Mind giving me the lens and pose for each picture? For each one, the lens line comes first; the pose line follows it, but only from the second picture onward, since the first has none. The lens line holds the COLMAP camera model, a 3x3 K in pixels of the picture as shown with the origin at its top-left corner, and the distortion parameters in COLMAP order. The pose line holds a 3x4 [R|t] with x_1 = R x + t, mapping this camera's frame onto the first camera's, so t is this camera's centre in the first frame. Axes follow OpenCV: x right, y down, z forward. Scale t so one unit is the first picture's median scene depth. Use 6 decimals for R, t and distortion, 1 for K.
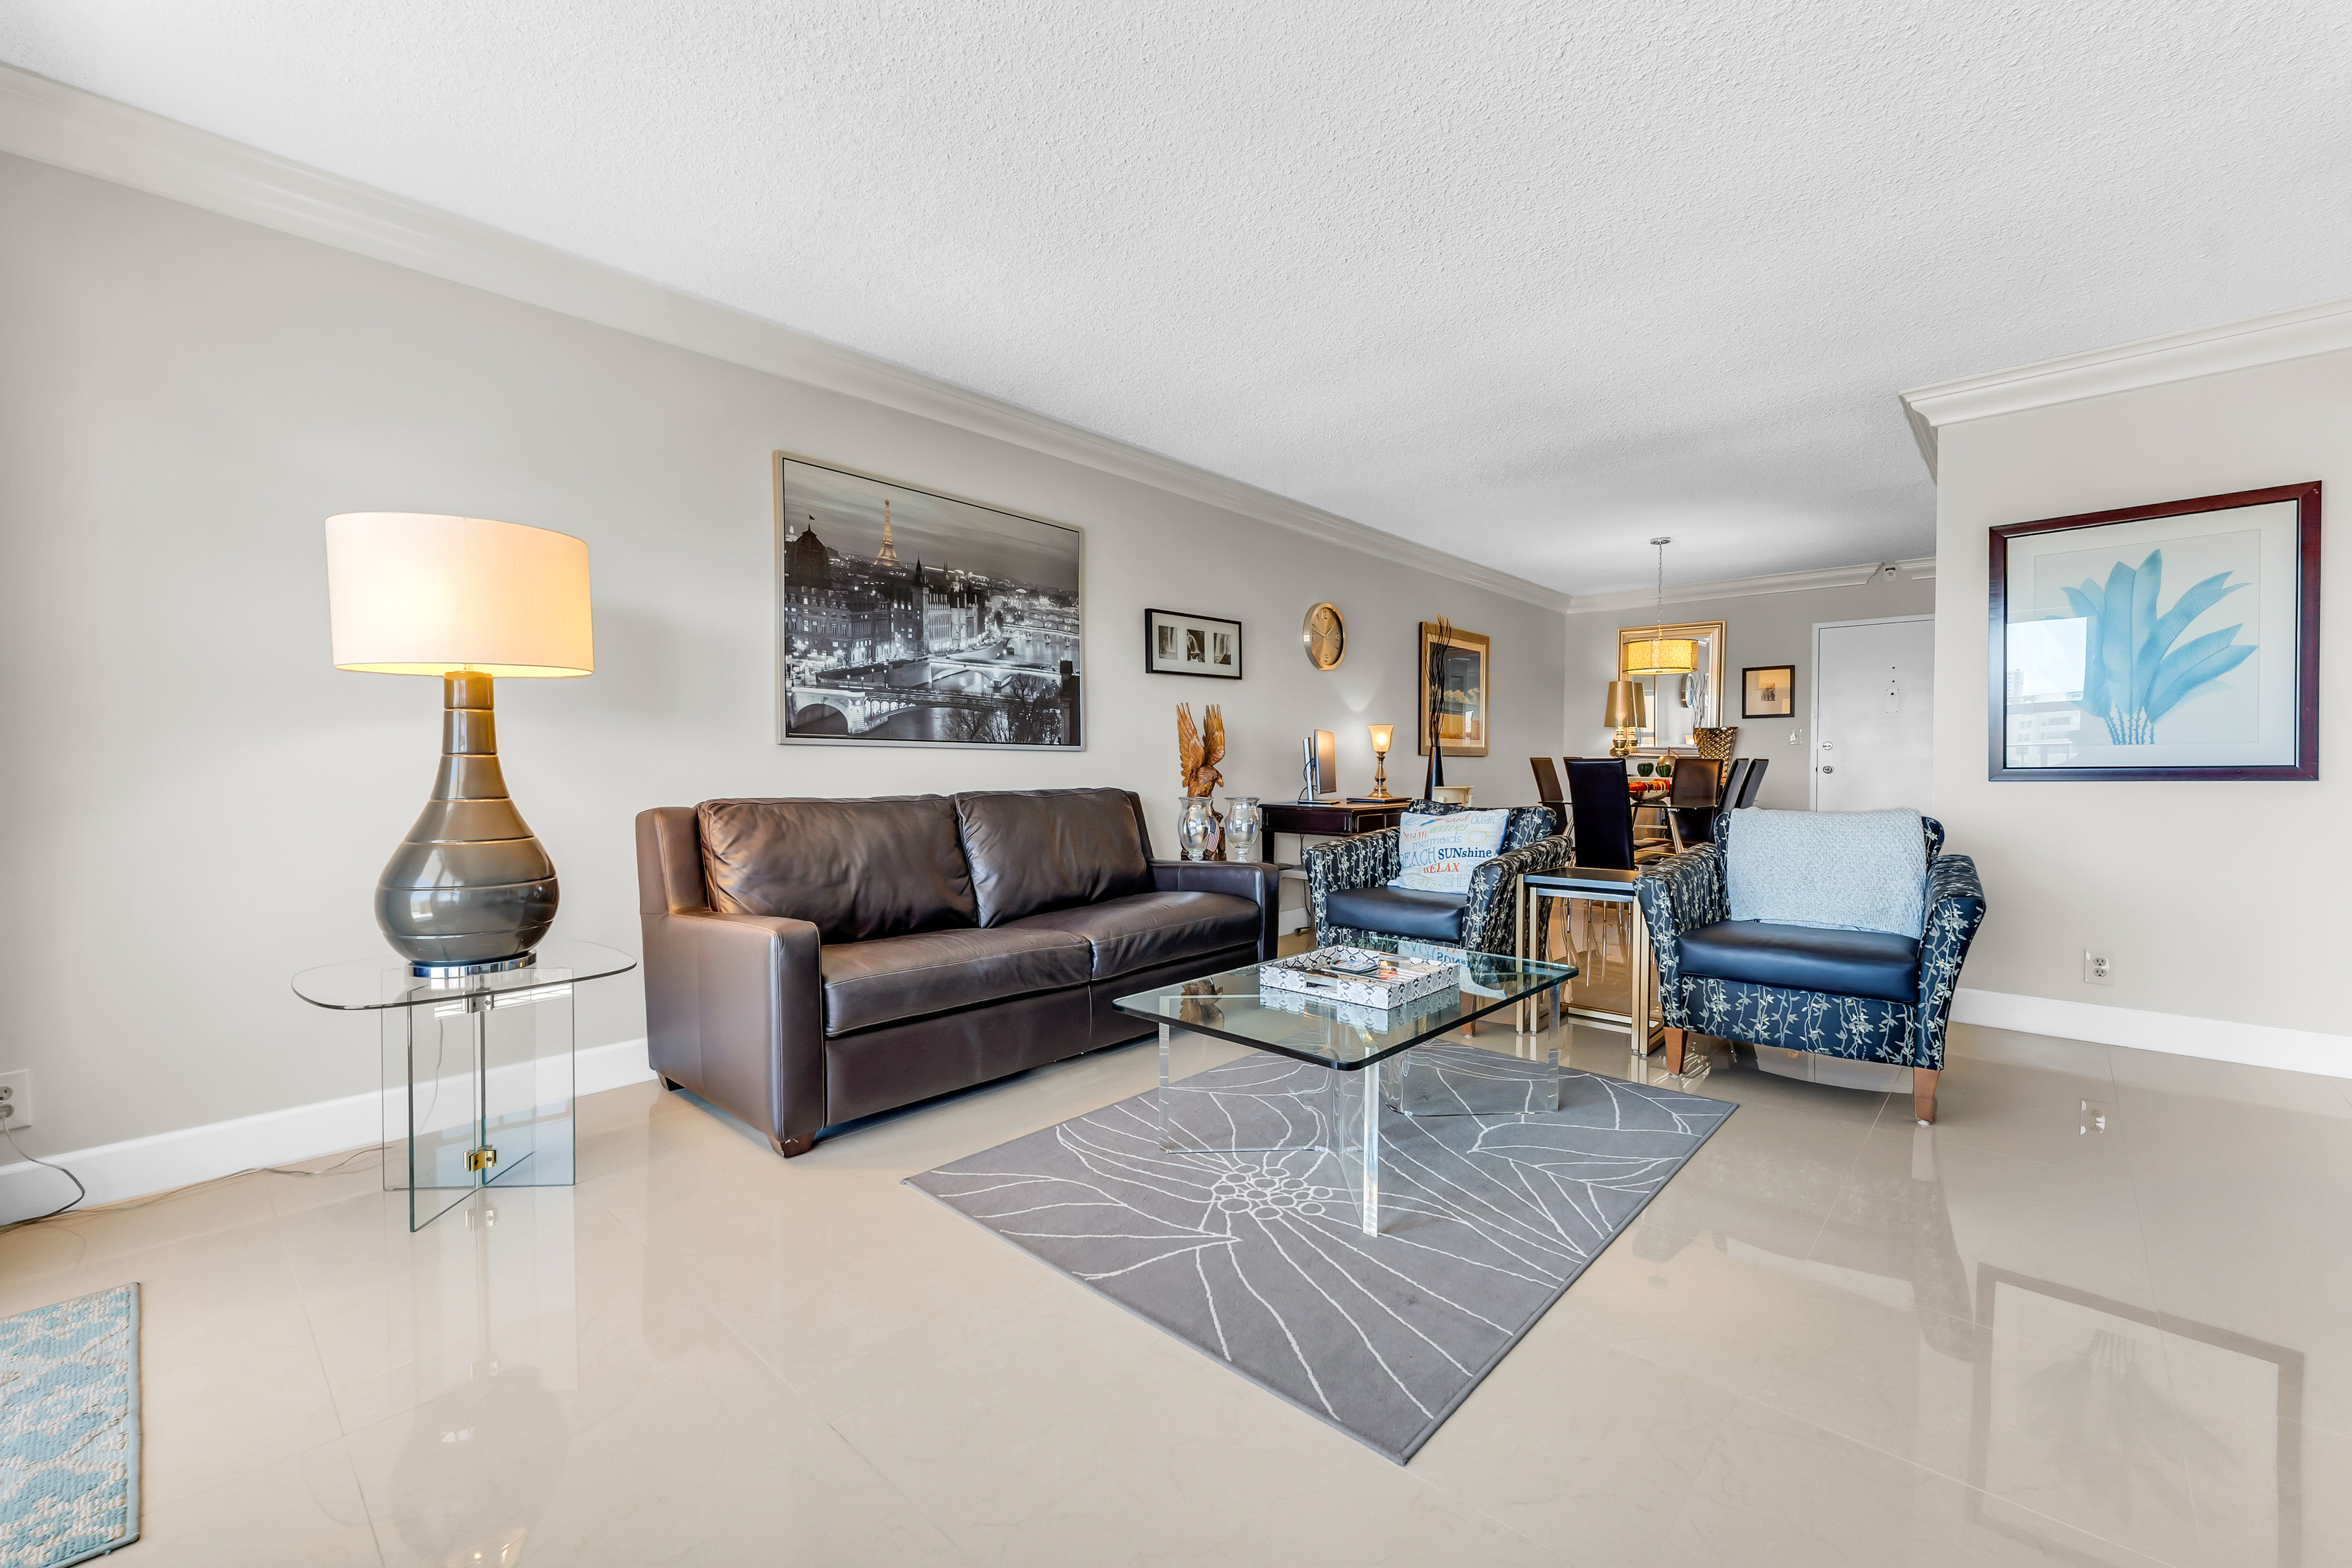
lens RADIAL K [[968.6, 0, 1180.4], [0, 968.6, 780.1], [0, 0, 1]] dist [0.005538, -0.001589]
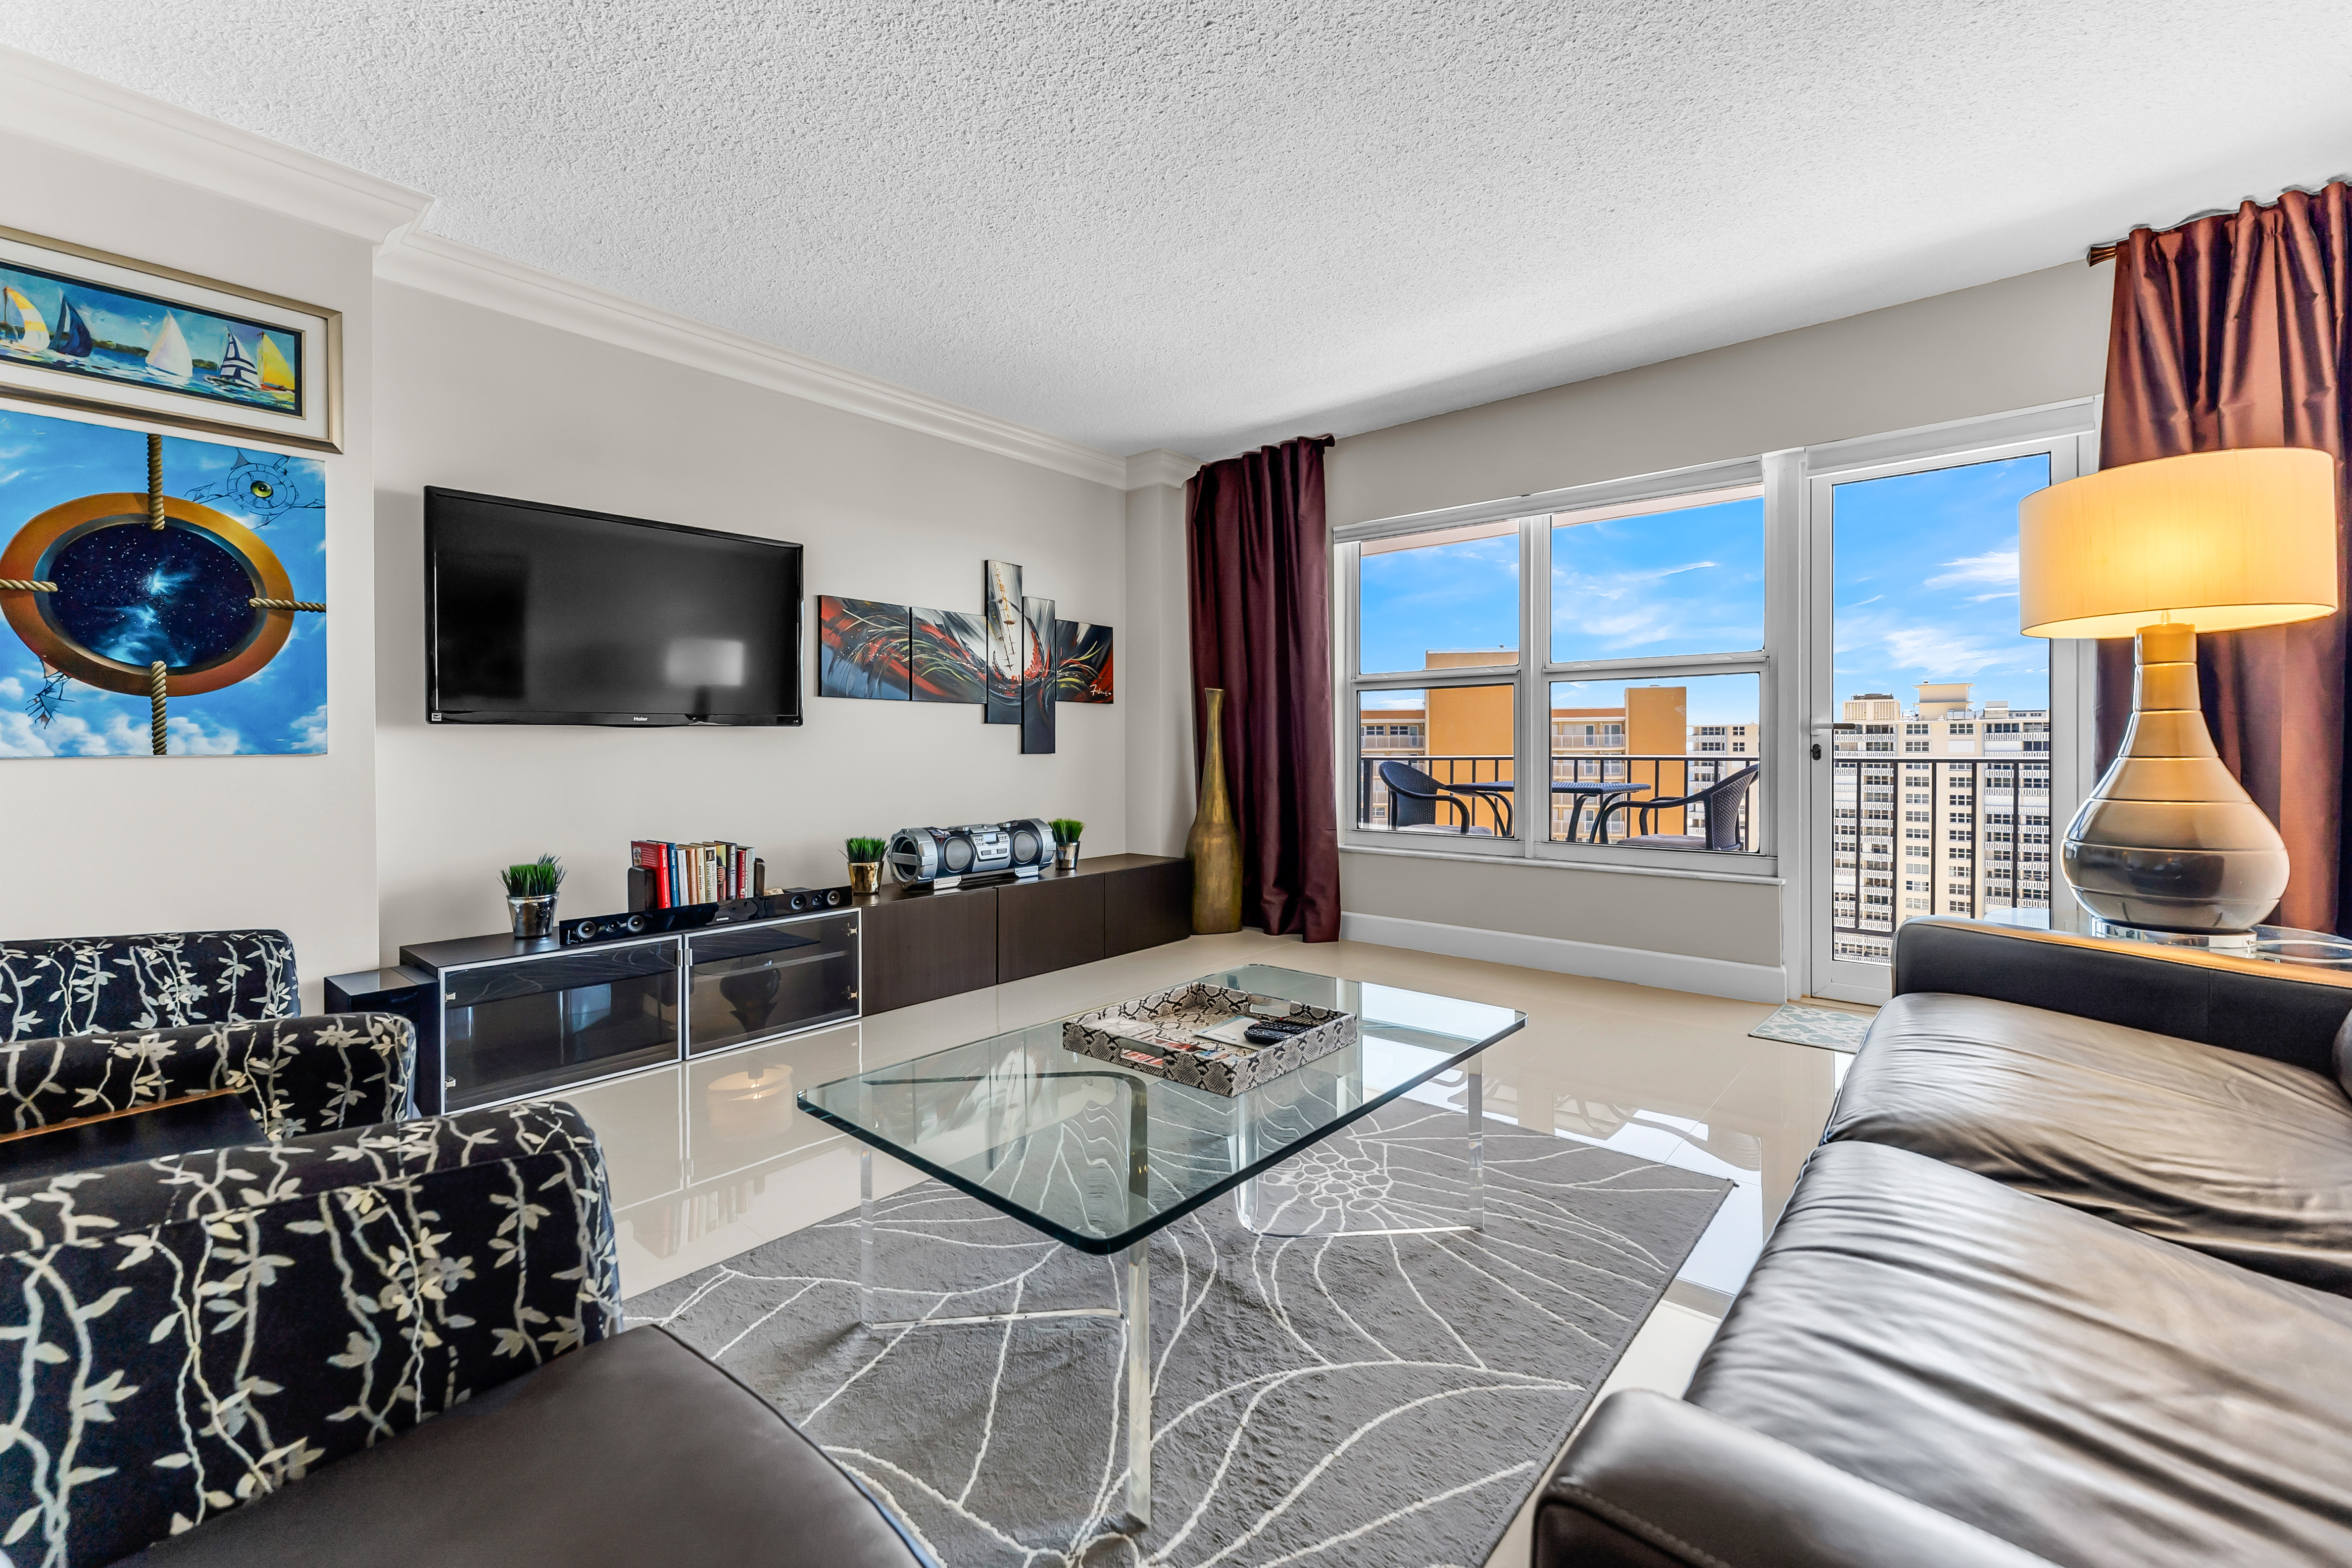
lens RADIAL K [[968.7, 0, 1167.1], [0, 968.7, 745.0], [0, 0, 1]] dist [0.005538, -0.001589]
pose [[-0.999987, 0.005064, -0.000458, 0.155147], [0.005056, 0.999856, 0.016210, -0.008016], [0.000540, 0.016208, -0.999869, 1.213982]]
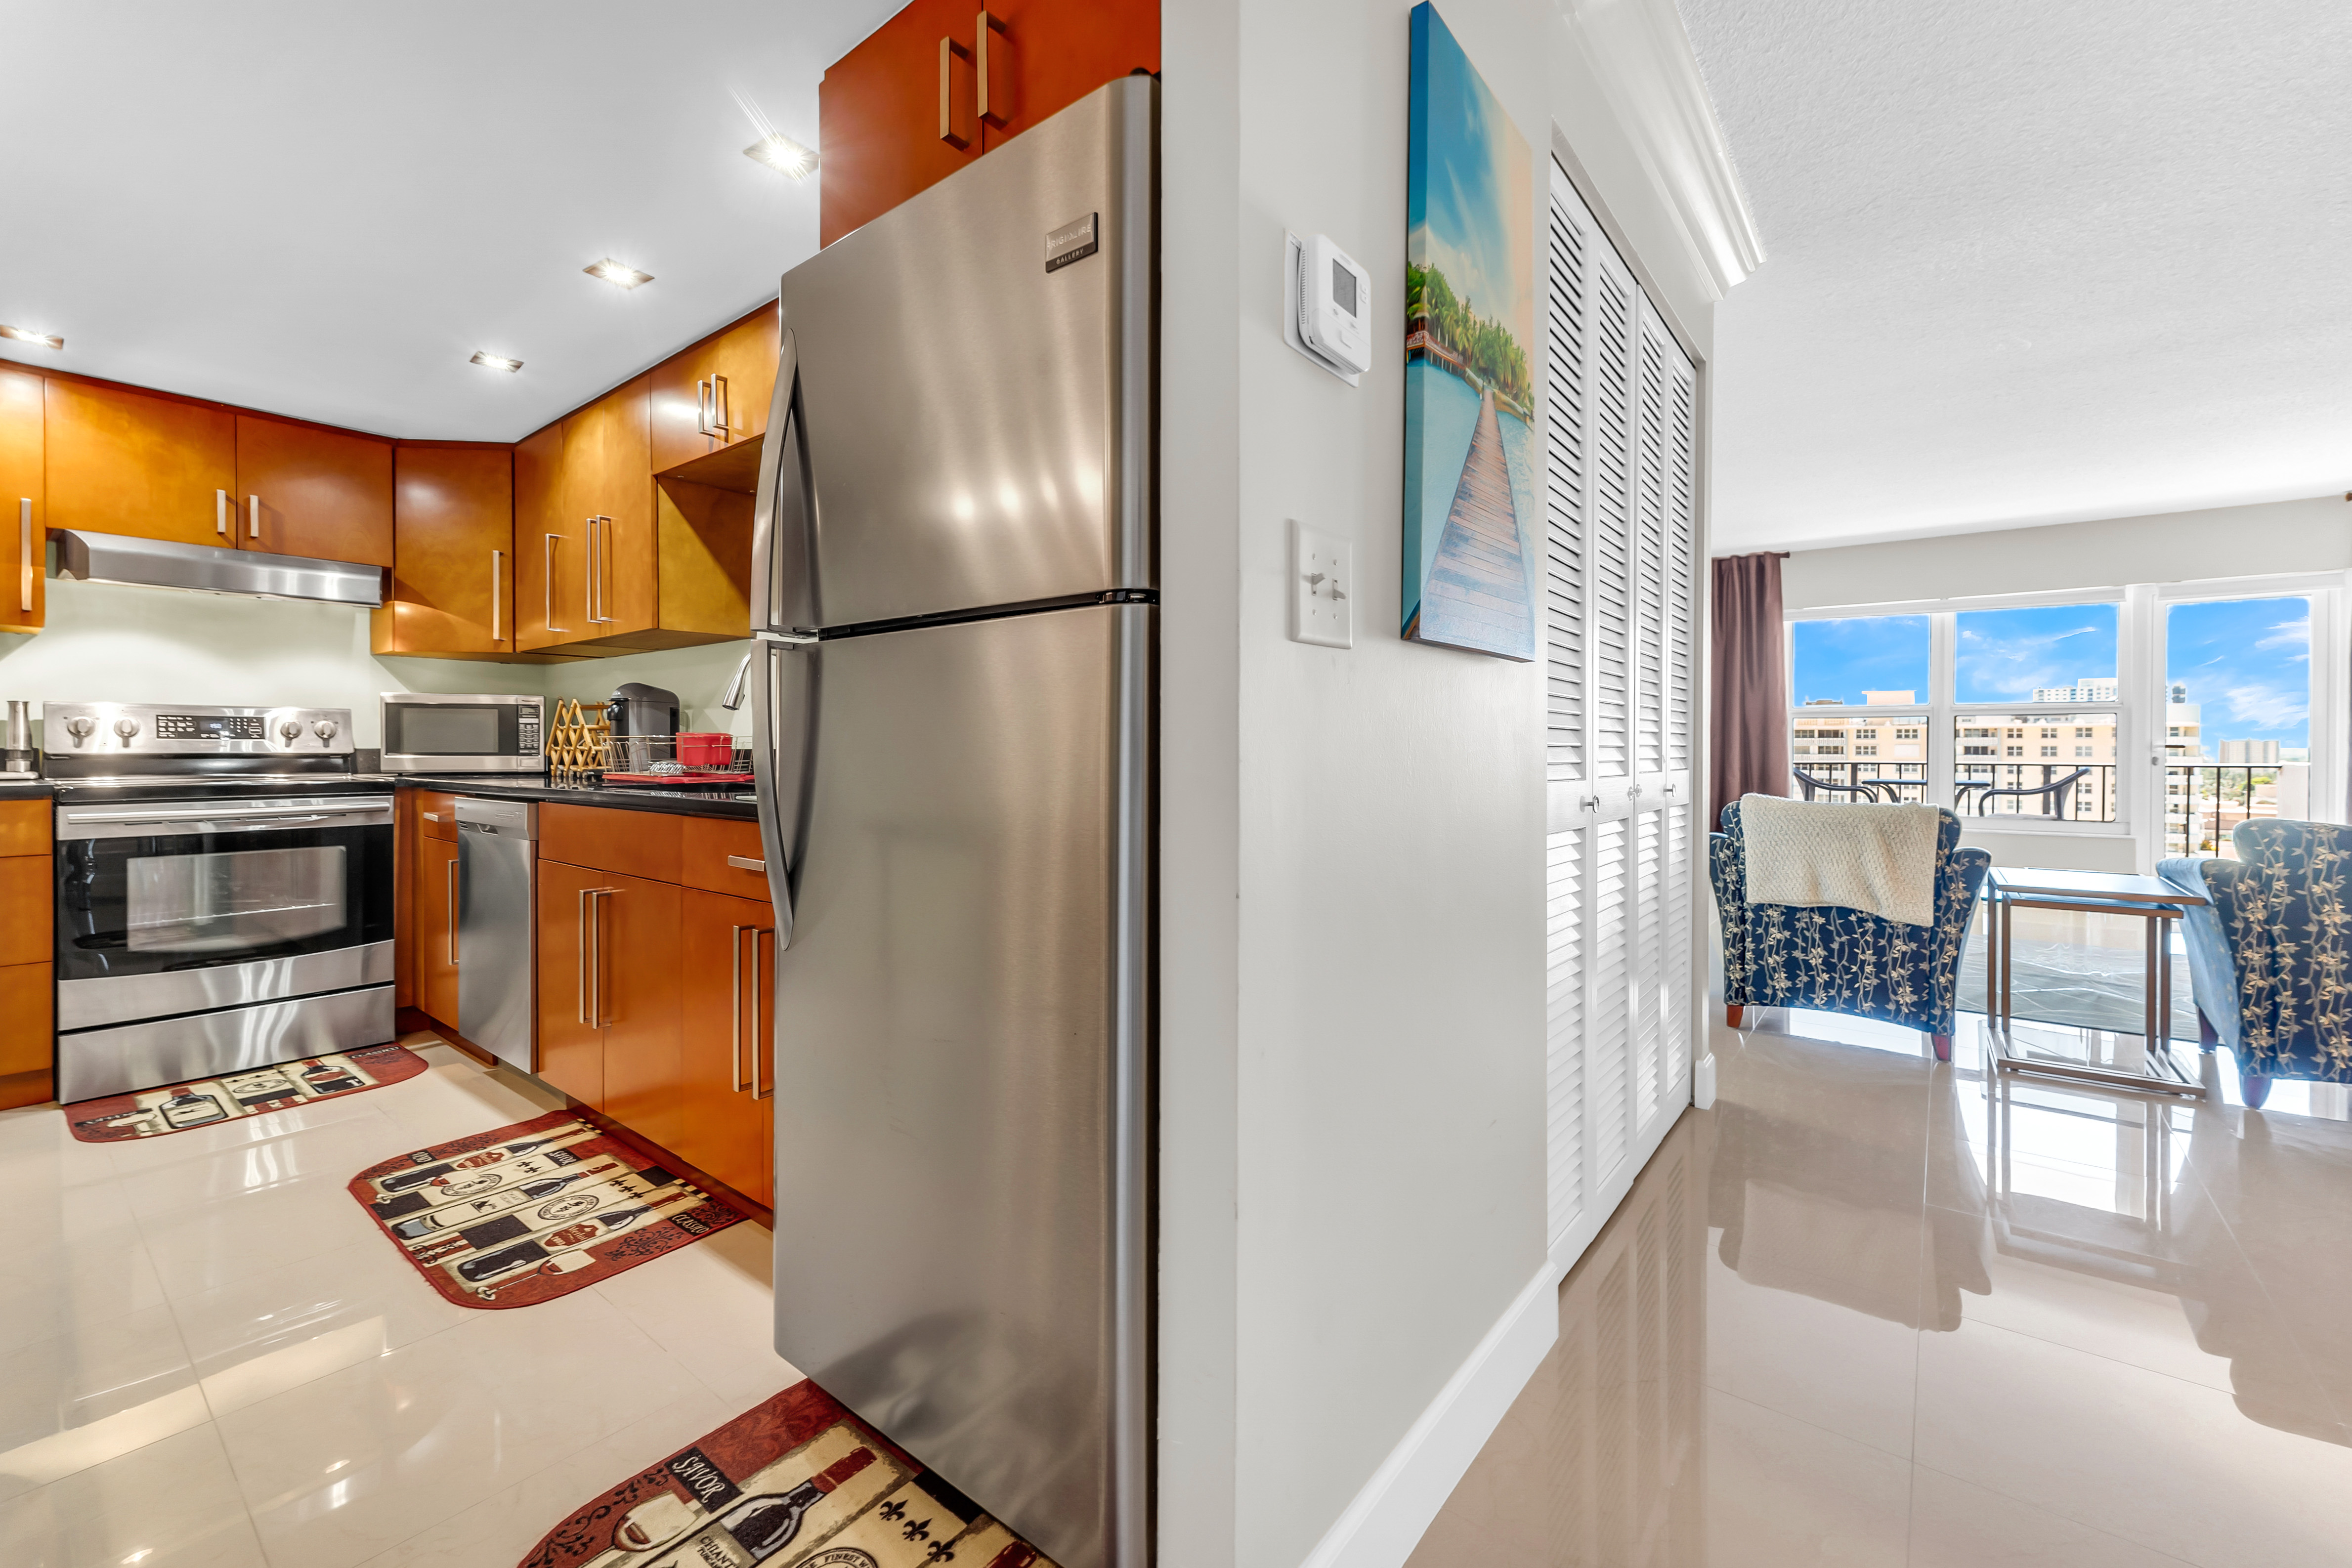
lens RADIAL K [[968.6, 0, 1173.1], [0, 968.6, 756.2], [0, 0, 1]] dist [0.005538, -0.001589]
pose [[-0.997976, 0.002204, -0.063546, 1.313396], [0.000407, 0.999600, 0.028271, -0.038359], [0.063583, 0.028188, -0.997578, 1.817240]]
